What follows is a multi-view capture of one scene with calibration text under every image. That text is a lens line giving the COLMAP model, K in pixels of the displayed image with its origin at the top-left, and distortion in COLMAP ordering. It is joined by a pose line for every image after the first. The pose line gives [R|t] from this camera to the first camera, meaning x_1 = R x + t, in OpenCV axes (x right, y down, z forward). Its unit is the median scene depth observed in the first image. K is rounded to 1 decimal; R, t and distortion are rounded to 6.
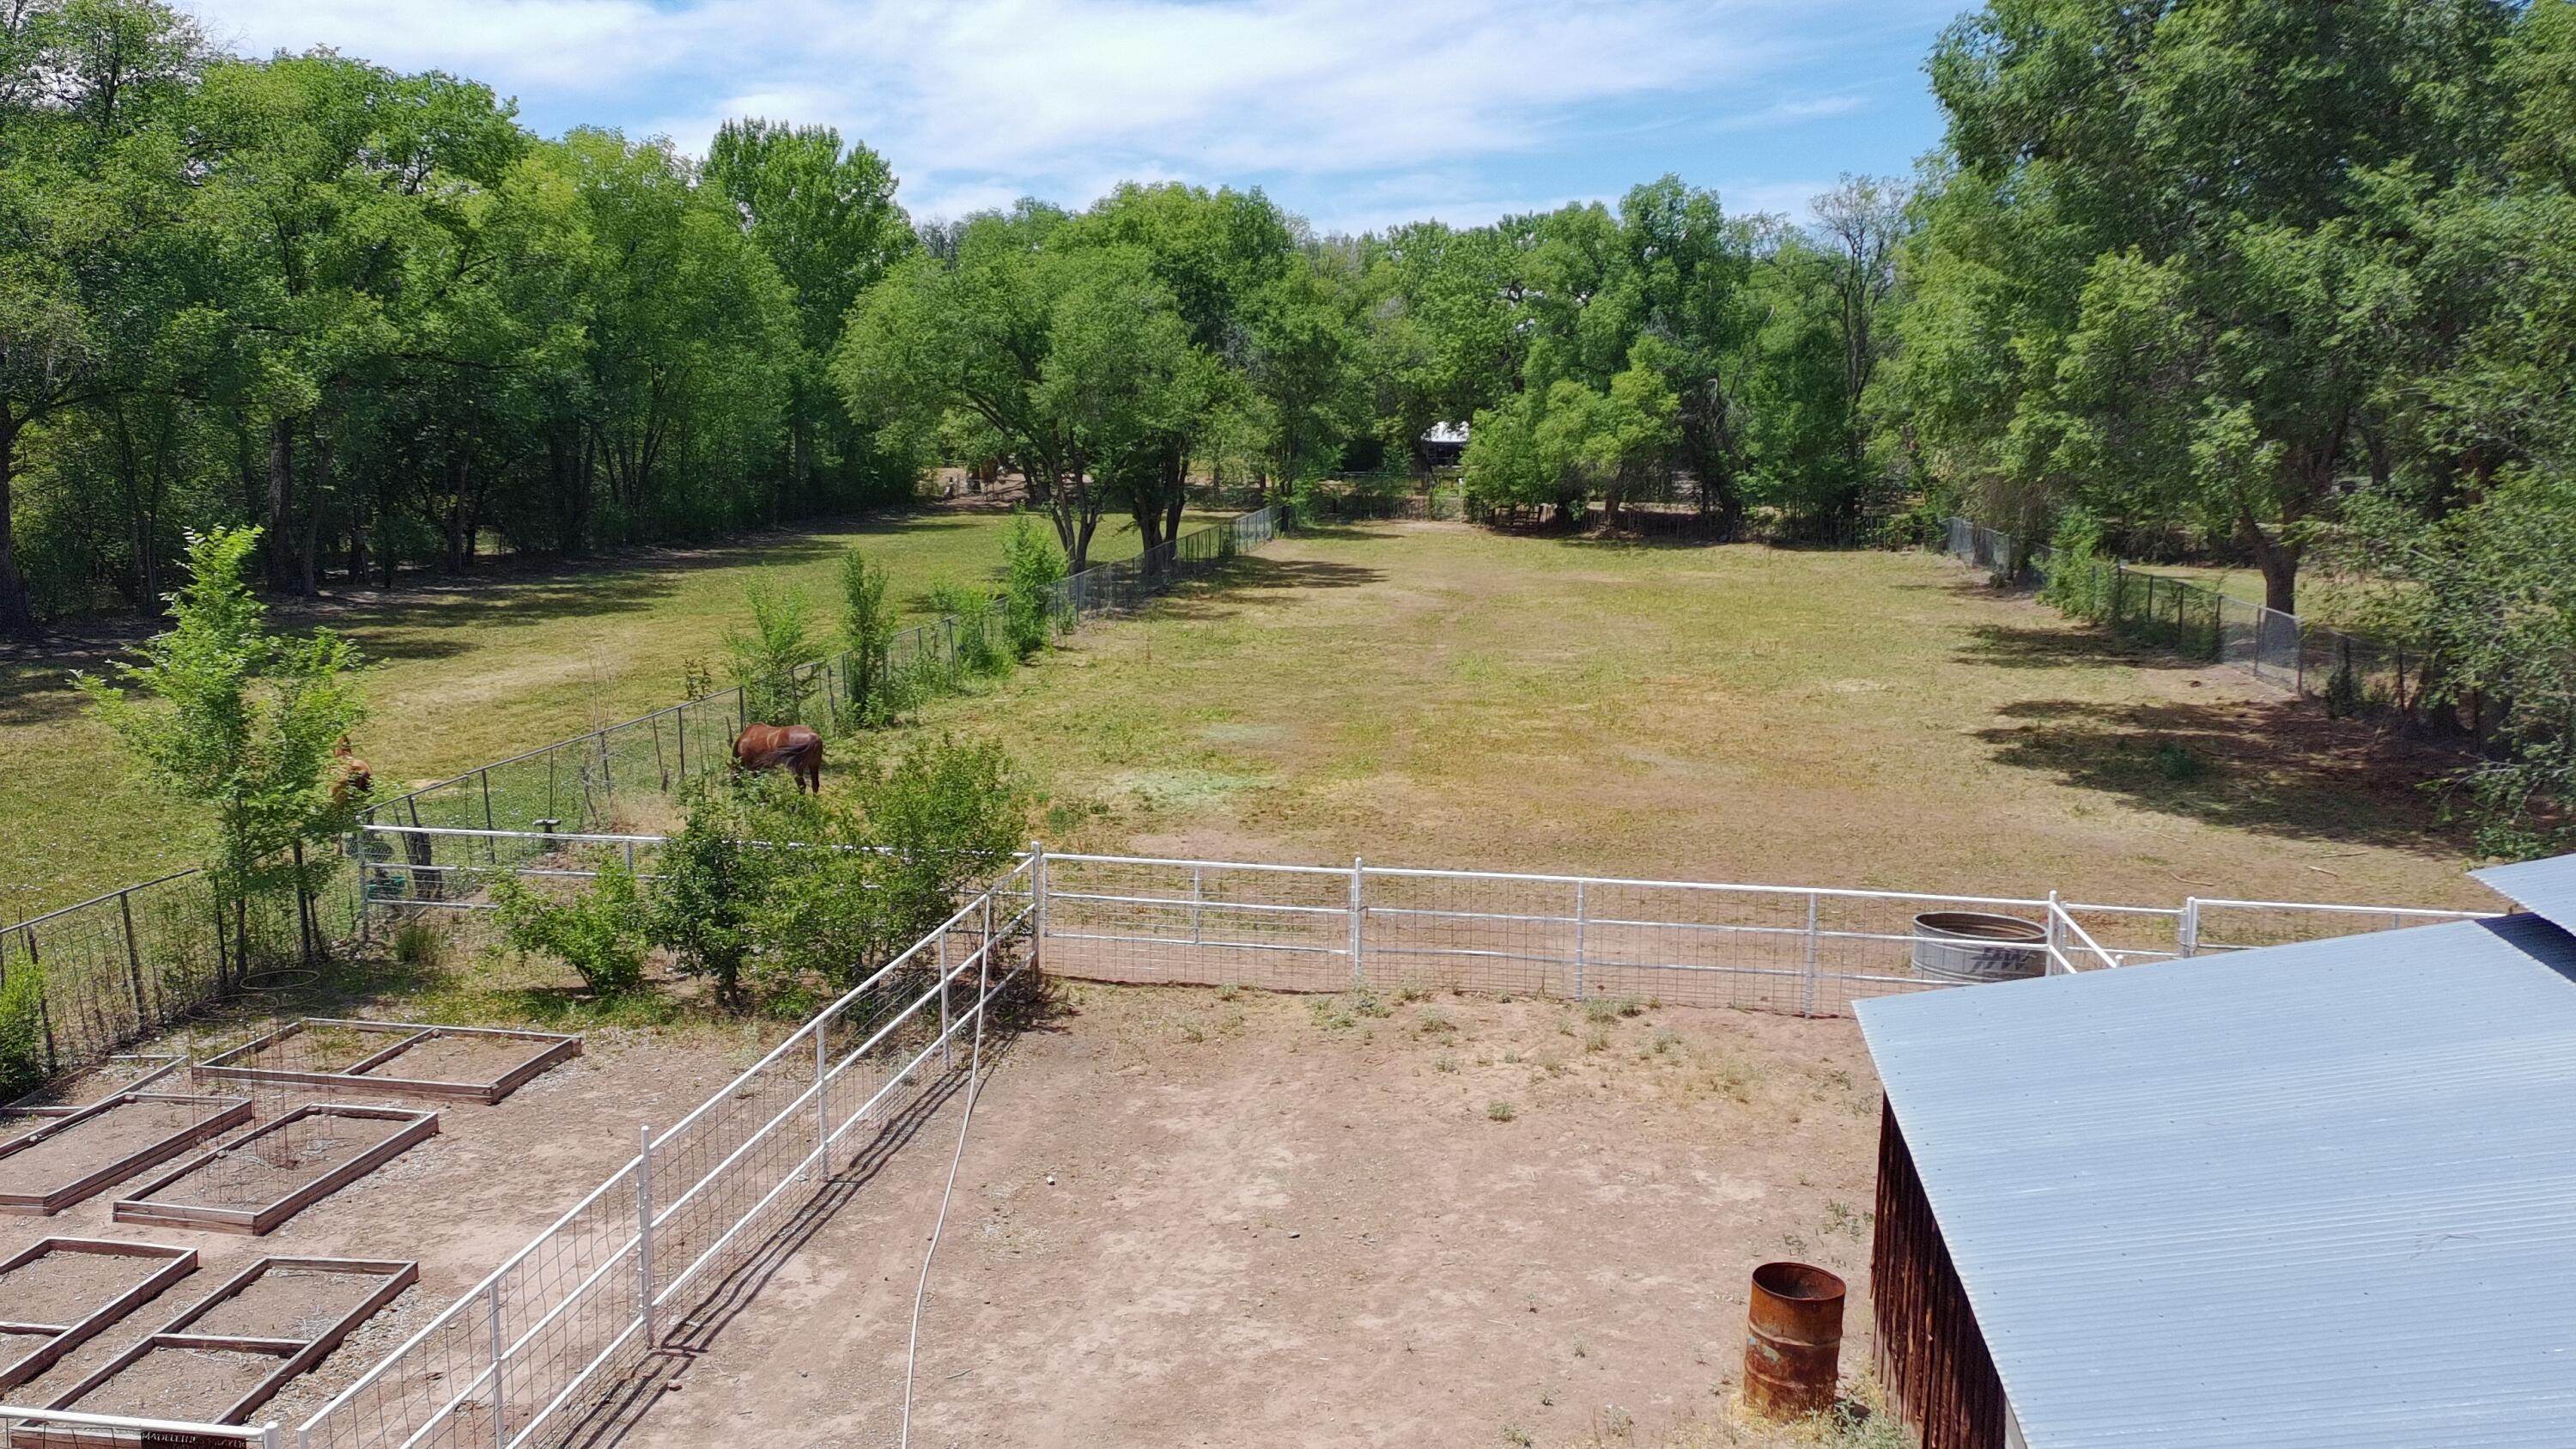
lens RADIAL K [[1976.7, 0, 1288.0], [0, 1976.7, 724.5], [0, 0, 1]] dist [0.059271, -0.051007]
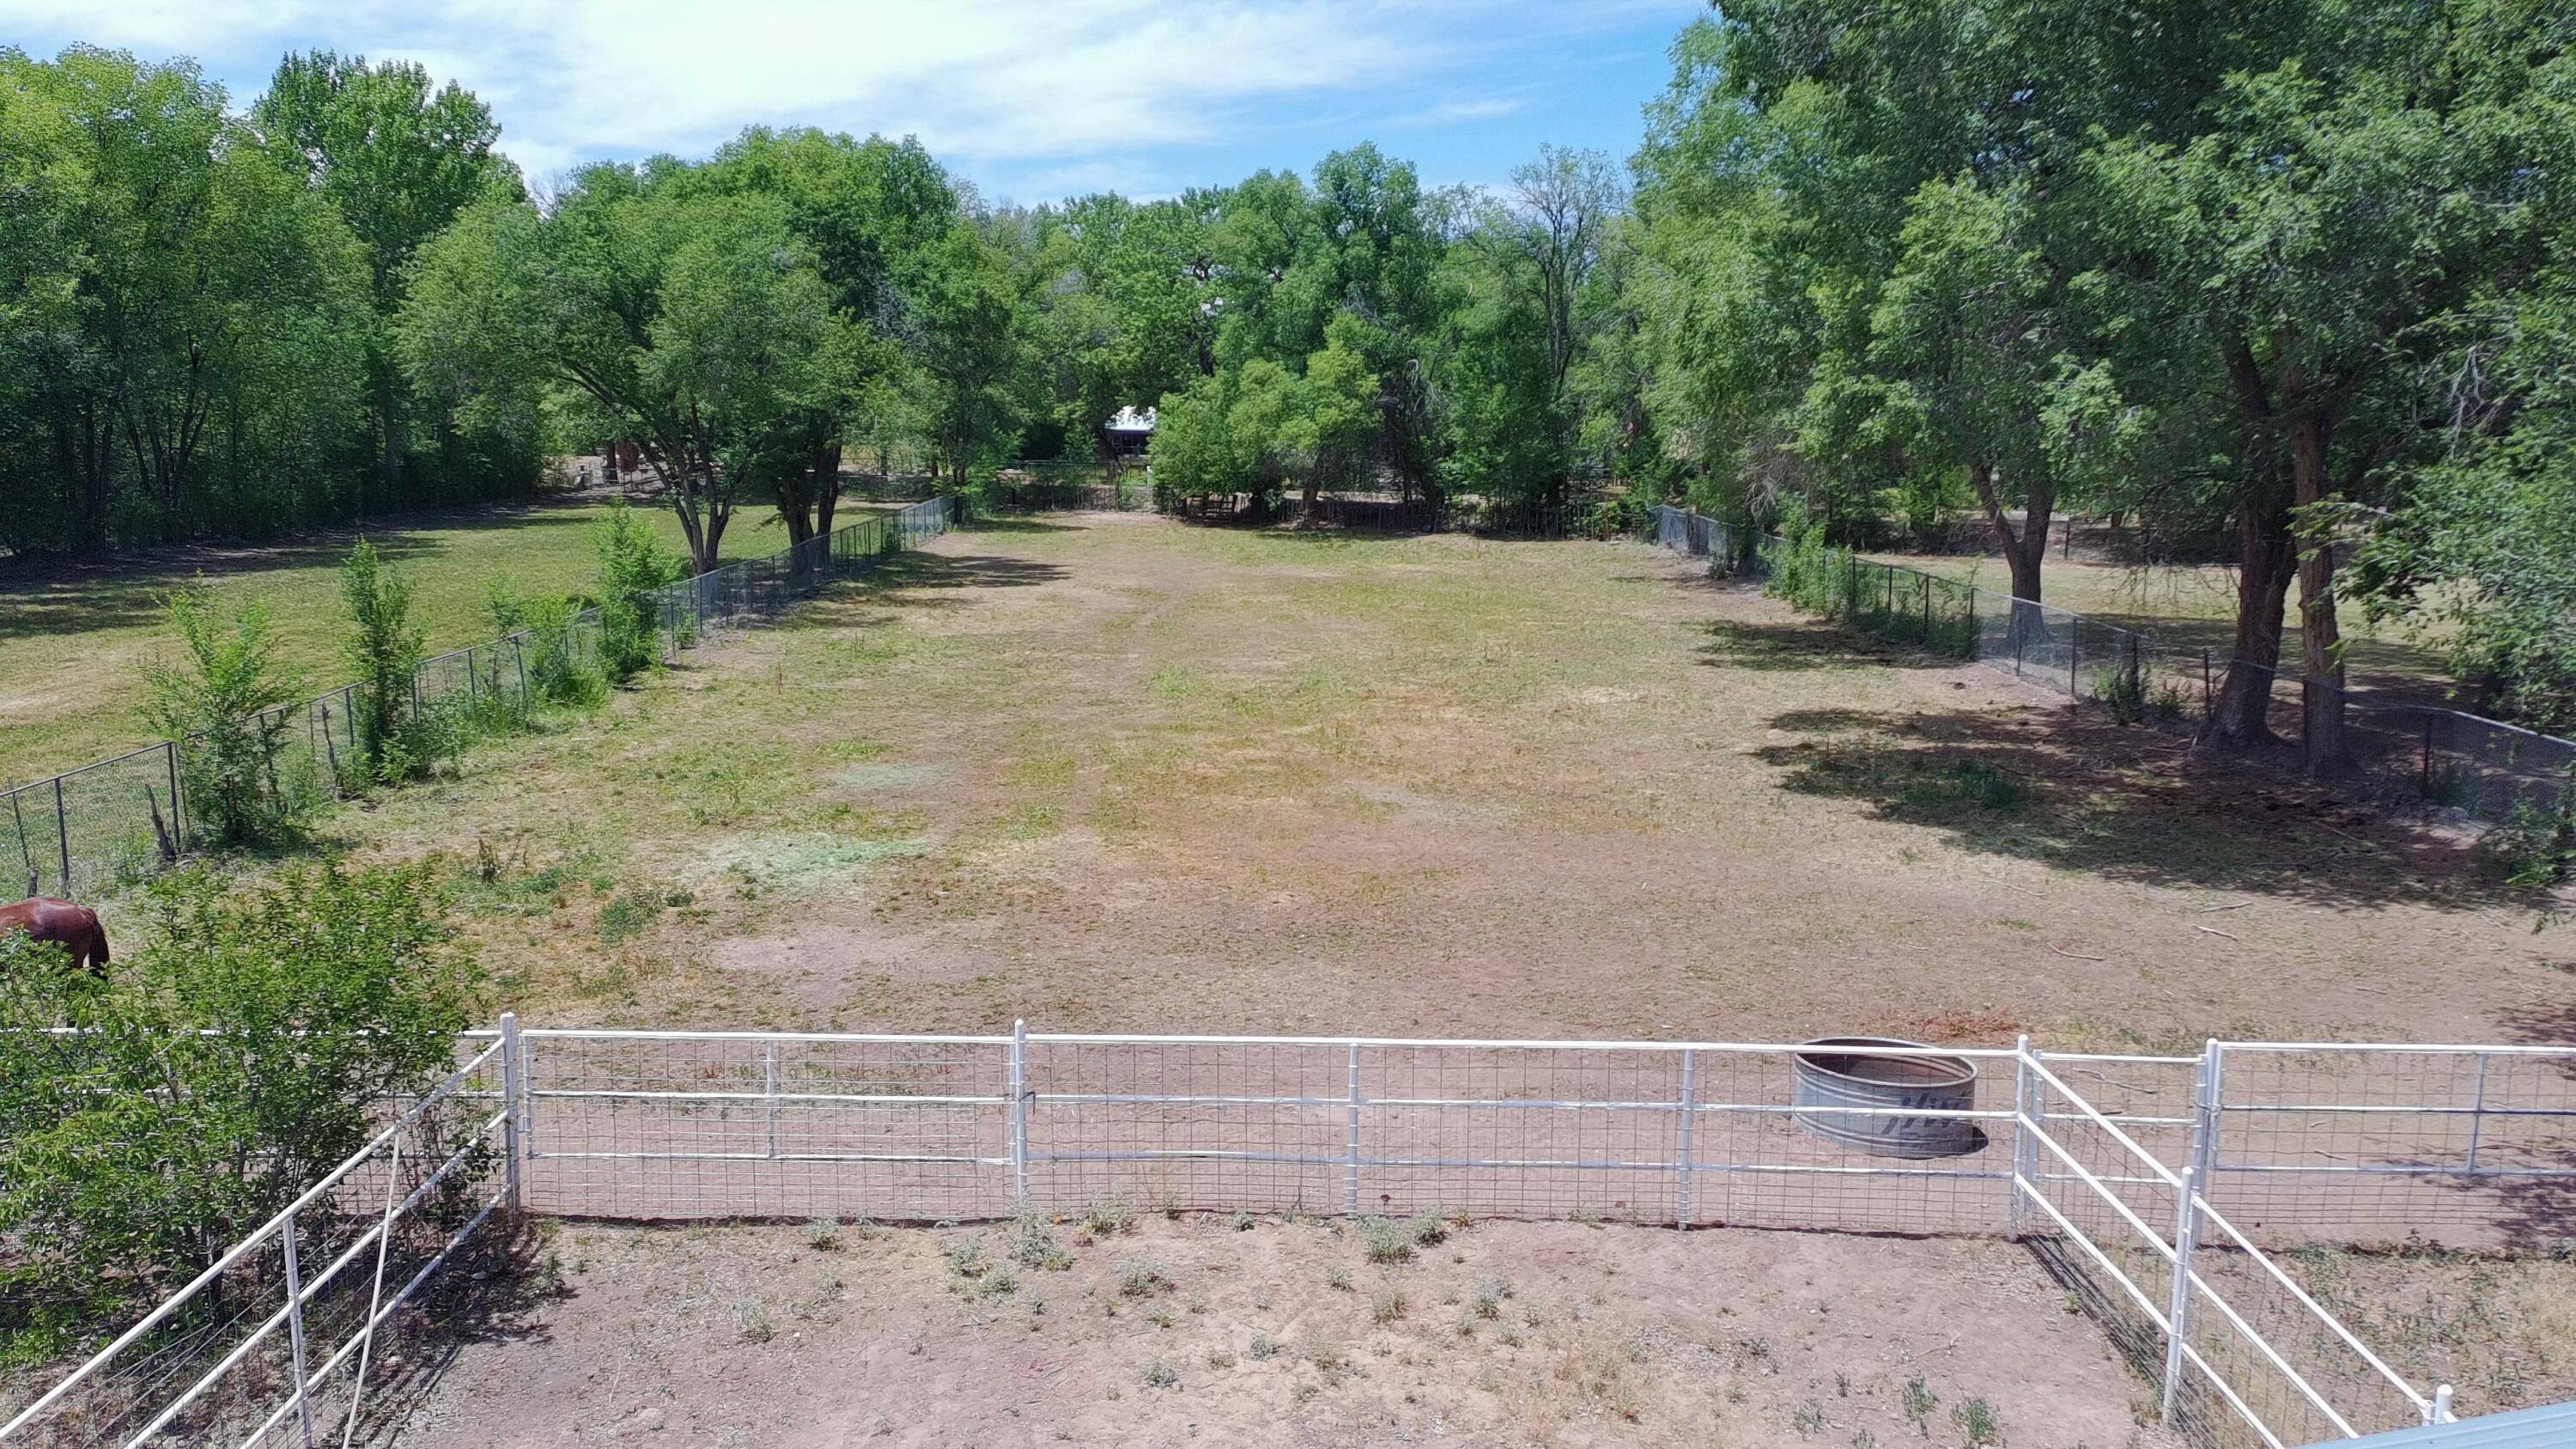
lens RADIAL K [[1976.7, 0, 1288.0], [0, 1976.7, 724.5], [0, 0, 1]] dist [0.059271, -0.051007]
pose [[0.987710, -0.022901, 0.154613, 0.011471], [0.022232, 0.999734, 0.006058, -0.015649], [-0.154711, -0.002546, 0.987956, 0.158227]]
